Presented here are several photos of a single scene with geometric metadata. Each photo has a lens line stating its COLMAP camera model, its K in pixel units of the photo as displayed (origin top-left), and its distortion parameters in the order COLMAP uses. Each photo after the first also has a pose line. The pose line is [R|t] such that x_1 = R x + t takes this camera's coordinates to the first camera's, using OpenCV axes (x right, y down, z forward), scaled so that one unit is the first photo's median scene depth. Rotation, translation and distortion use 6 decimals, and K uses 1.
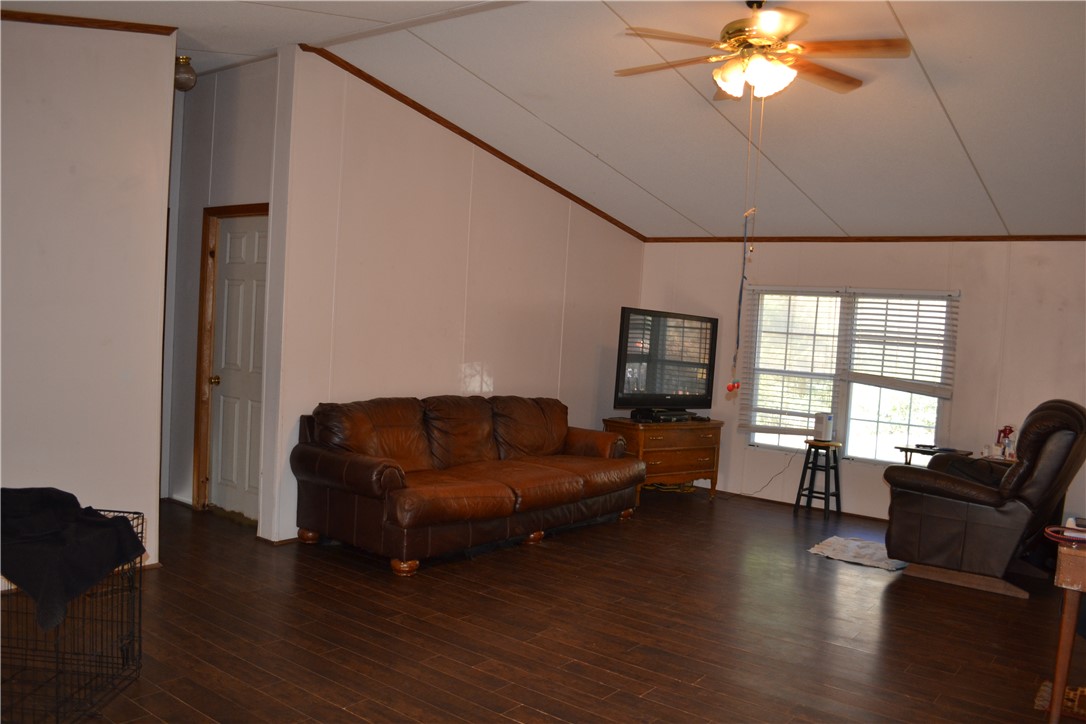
lens RADIAL K [[861.2, 0, 543.0], [0, 861.2, 362.0], [0, 0, 1]] dist [-0.098427, 0.004999]
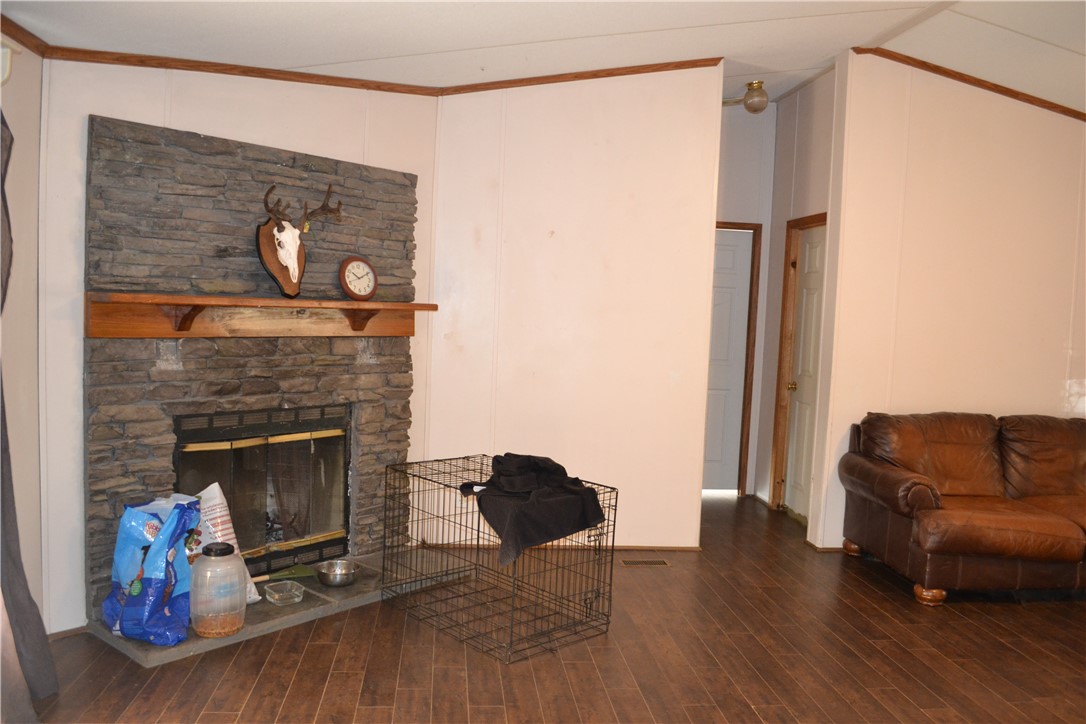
lens RADIAL K [[861.2, 0, 543.0], [0, 861.2, 362.0], [0, 0, 1]] dist [-0.098427, 0.004999]
pose [[0.677499, 0.022276, -0.735186, 0.195416], [-0.038225, 0.999257, -0.004947, 0.010111], [0.734530, 0.031454, 0.677847, 0.076216]]
